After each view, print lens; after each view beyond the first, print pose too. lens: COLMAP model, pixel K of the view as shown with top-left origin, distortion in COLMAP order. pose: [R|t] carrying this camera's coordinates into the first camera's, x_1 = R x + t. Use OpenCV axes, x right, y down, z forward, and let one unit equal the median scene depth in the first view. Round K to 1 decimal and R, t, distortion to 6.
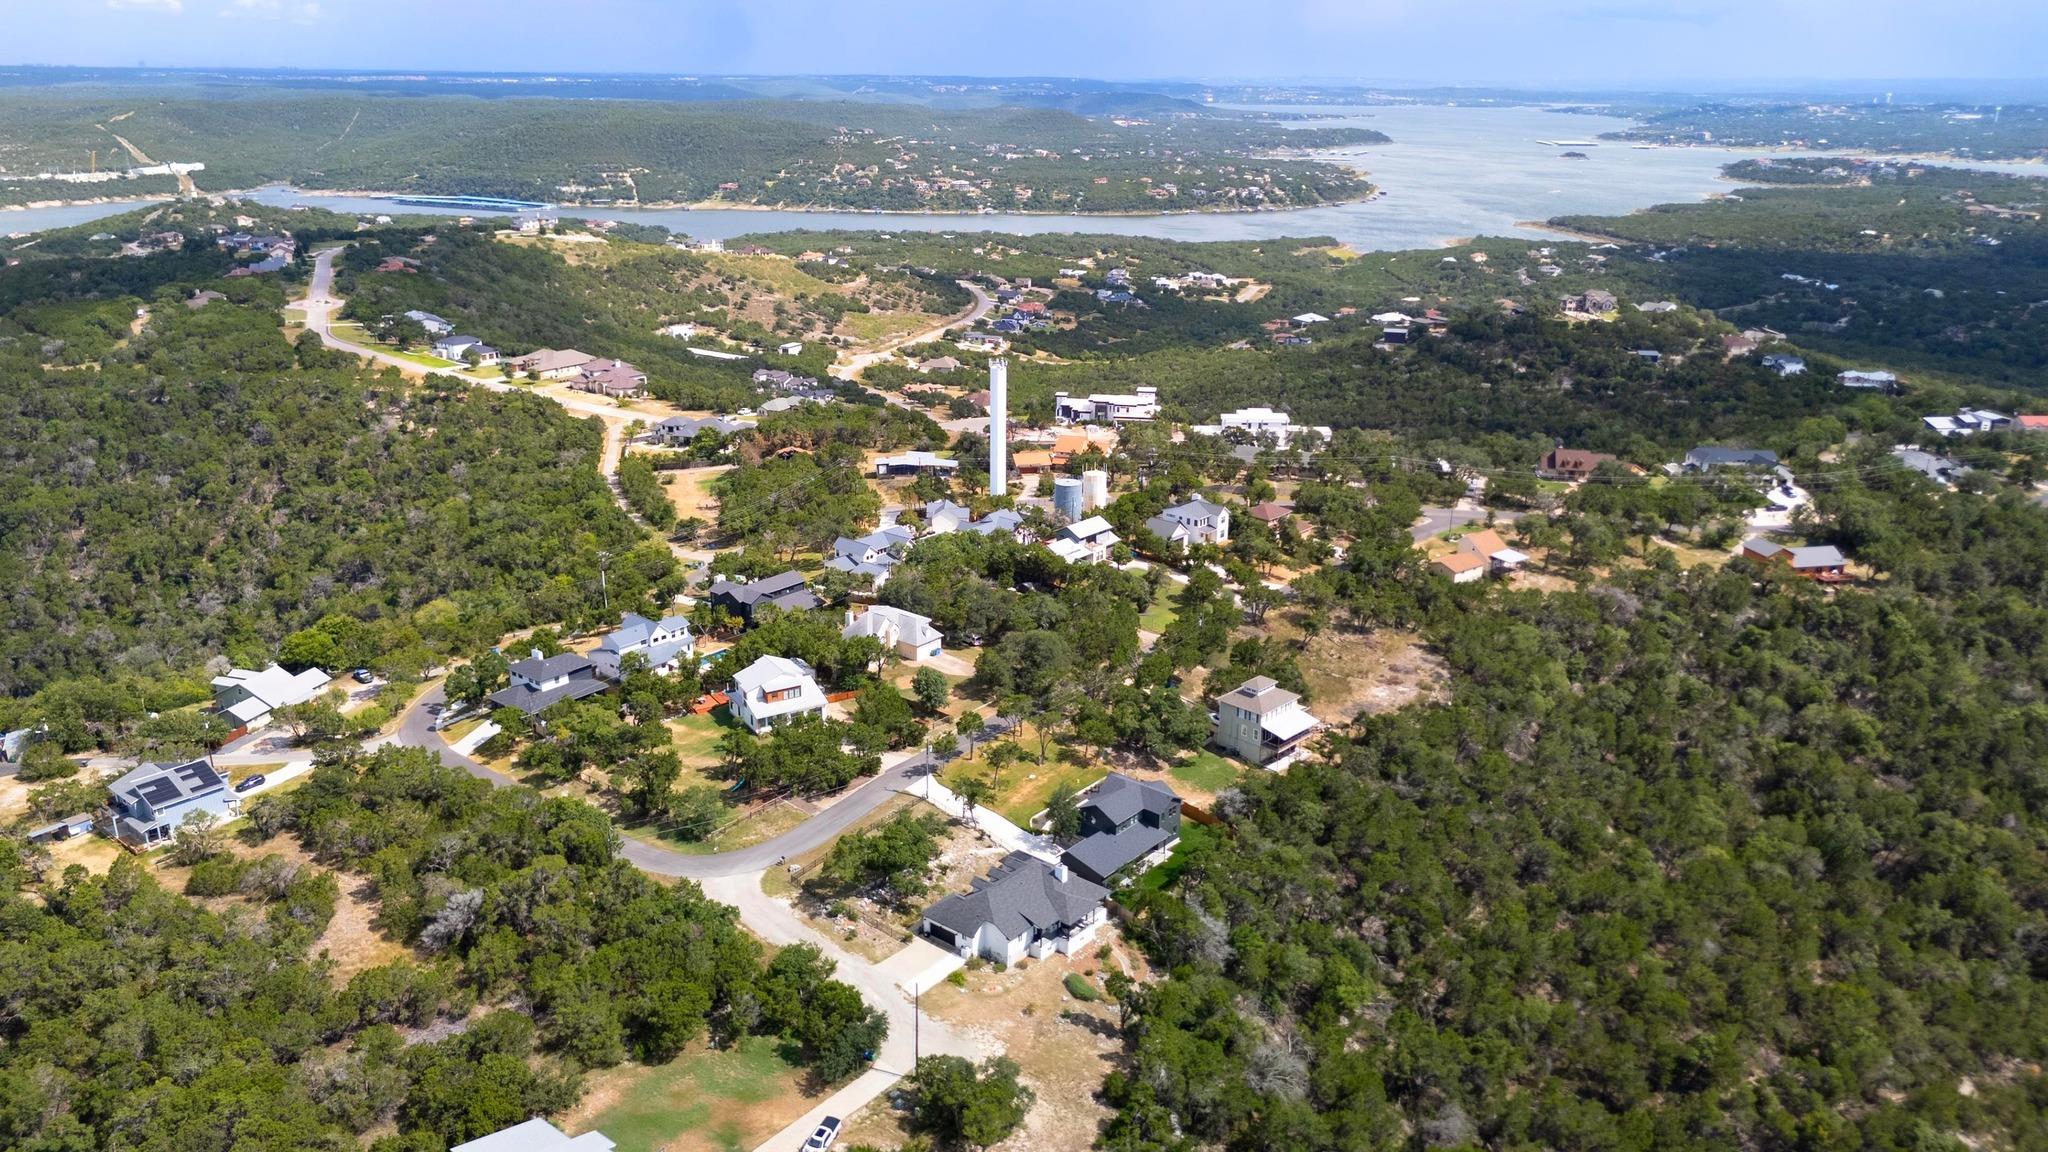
lens RADIAL K [[1510.9, 0, 1028.2], [0, 1510.9, 584.2], [0, 0, 1]] dist [0.050722, -0.030120]
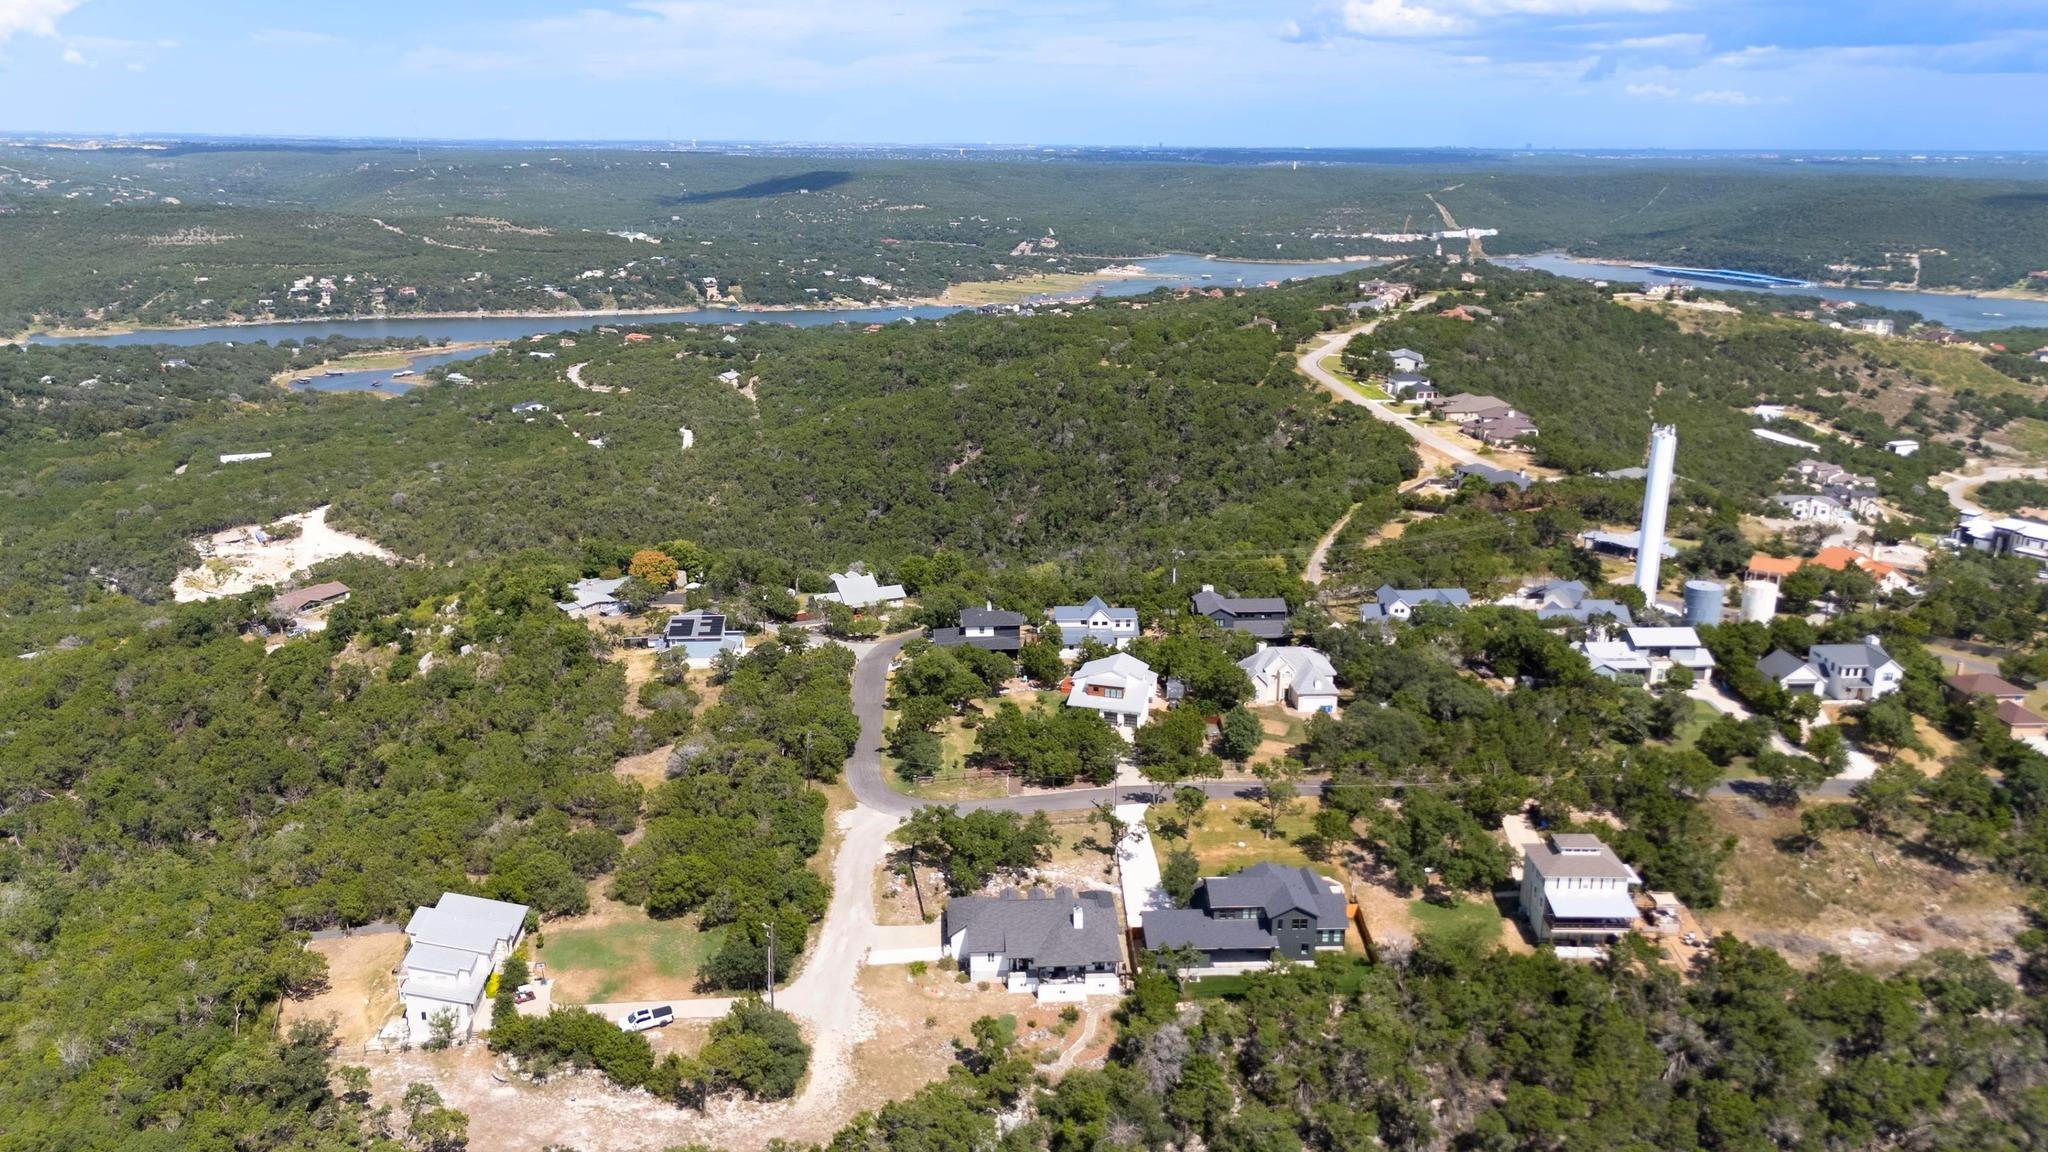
lens RADIAL K [[1510.9, 0, 1031.0], [0, 1510.9, 563.1], [0, 0, 1]] dist [0.050722, -0.030120]
pose [[0.692746, 0.196054, -0.694022, 0.107350], [-0.237607, 0.970655, 0.037031, -0.007667], [0.680916, 0.139252, 0.719001, 0.054097]]
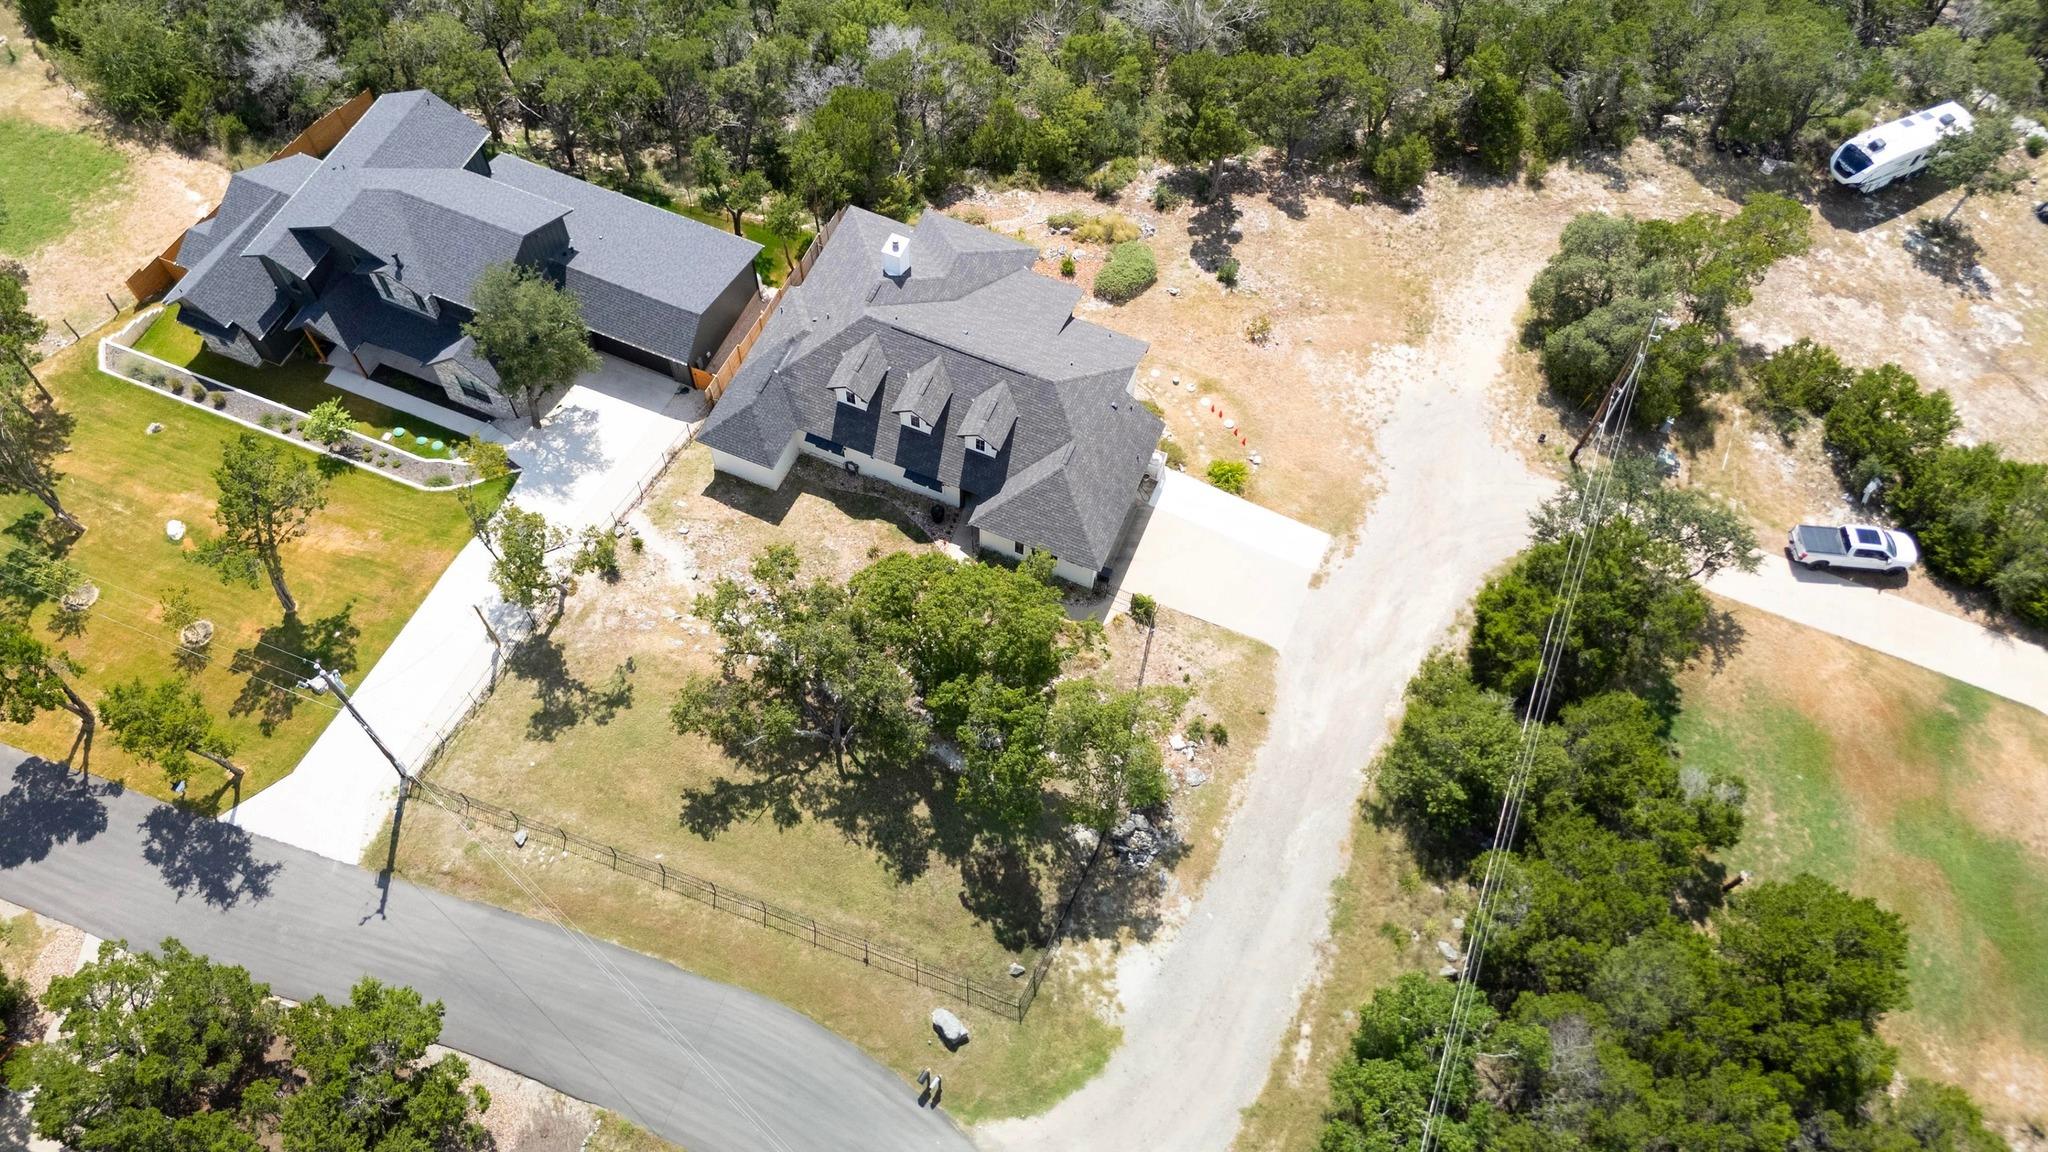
lens RADIAL K [[1510.9, 0, 1043.1], [0, 1510.9, 572.1], [0, 0, 1]] dist [0.050722, -0.030120]
pose [[-0.304620, -0.844750, 0.440006, -0.041091], [0.266542, 0.367900, 0.890845, -0.020350], [-0.914419, 0.388649, 0.113092, 0.173384]]
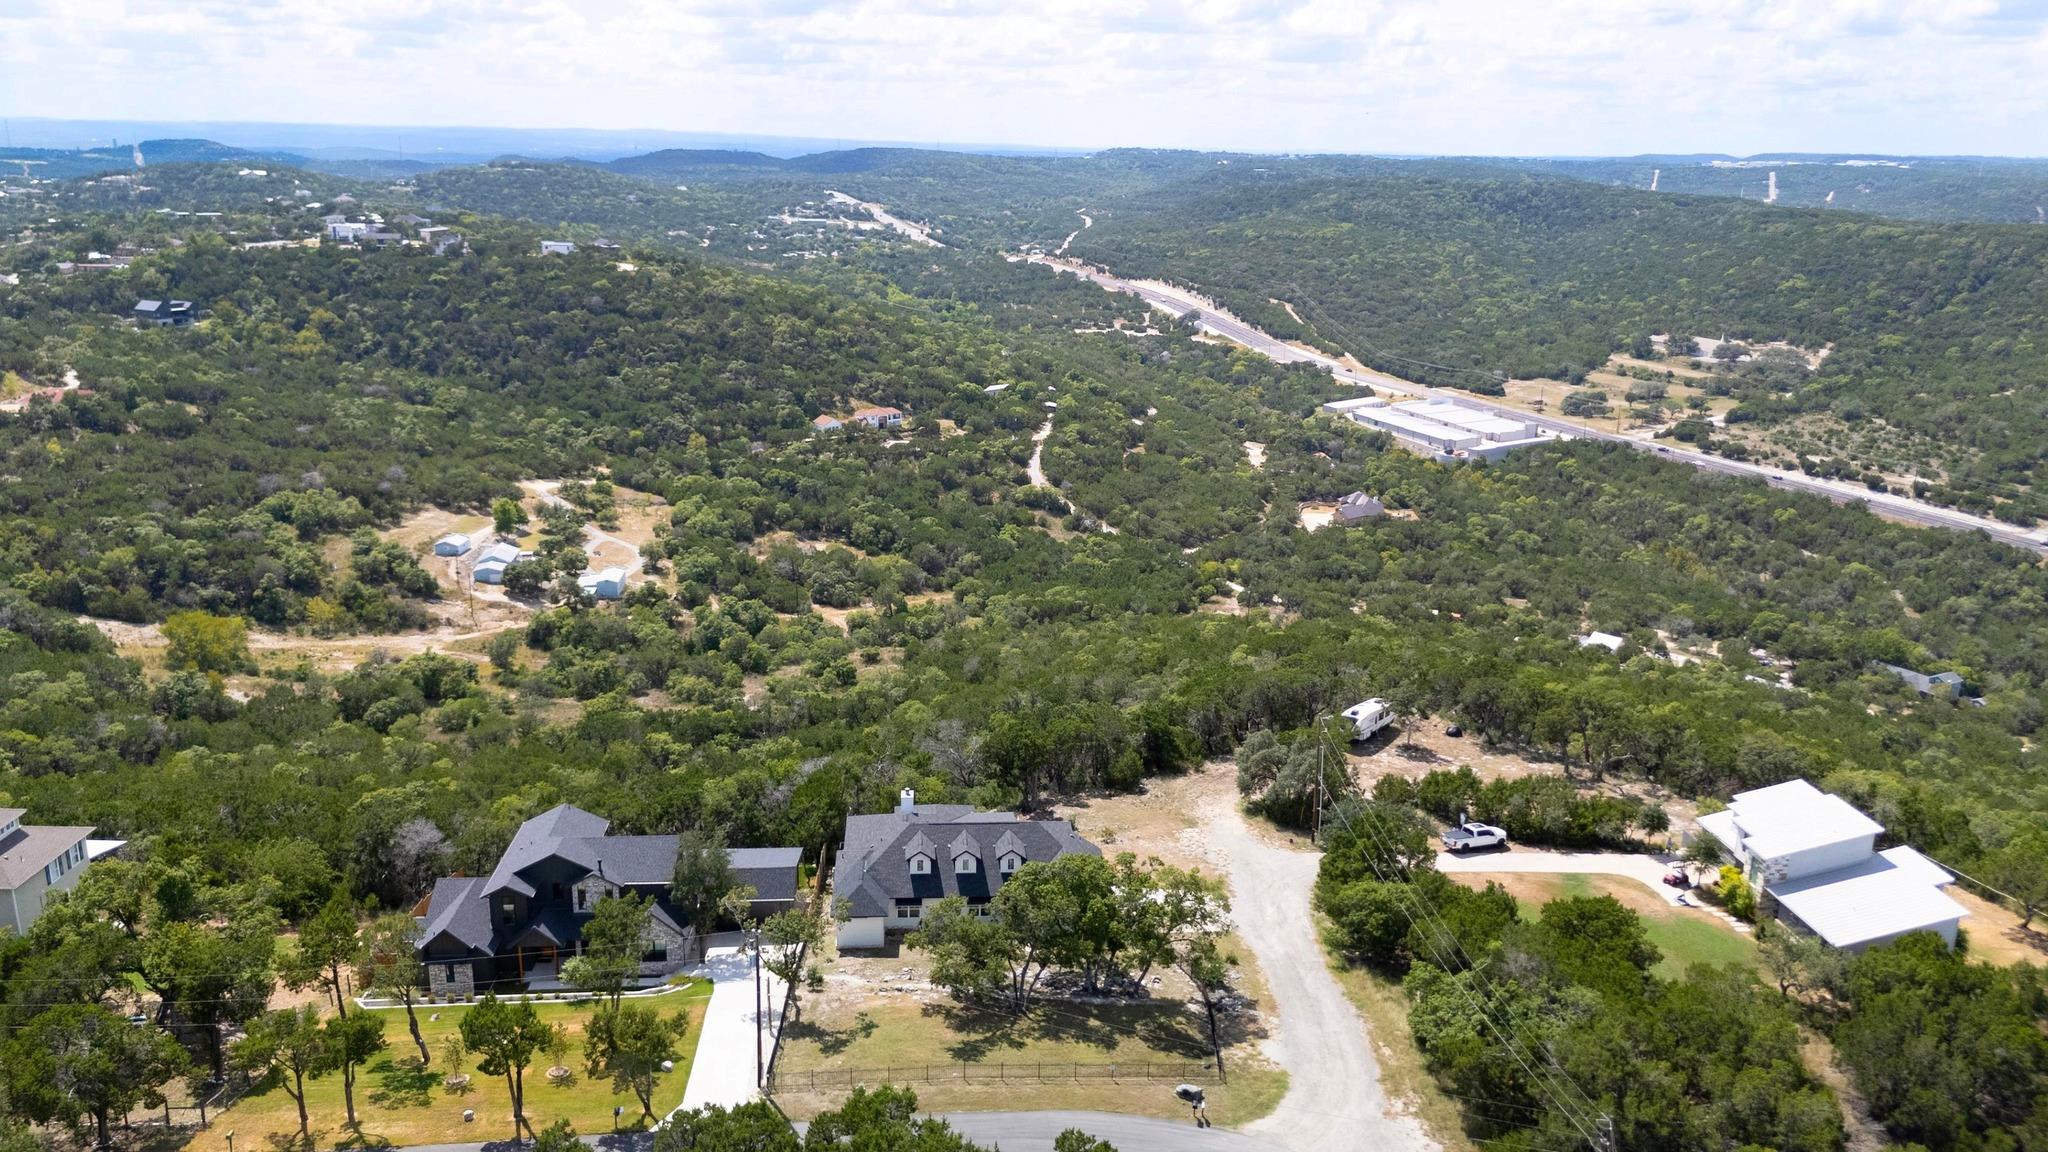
lens RADIAL K [[1510.9, 0, 1023.5], [0, 1510.9, 581.9], [0, 0, 1]] dist [0.050722, -0.030120]
pose [[-0.690714, -0.229714, 0.685672, -0.074360], [0.202126, 0.849077, 0.488071, -0.031658], [-0.694305, 0.475710, -0.540038, 0.228059]]
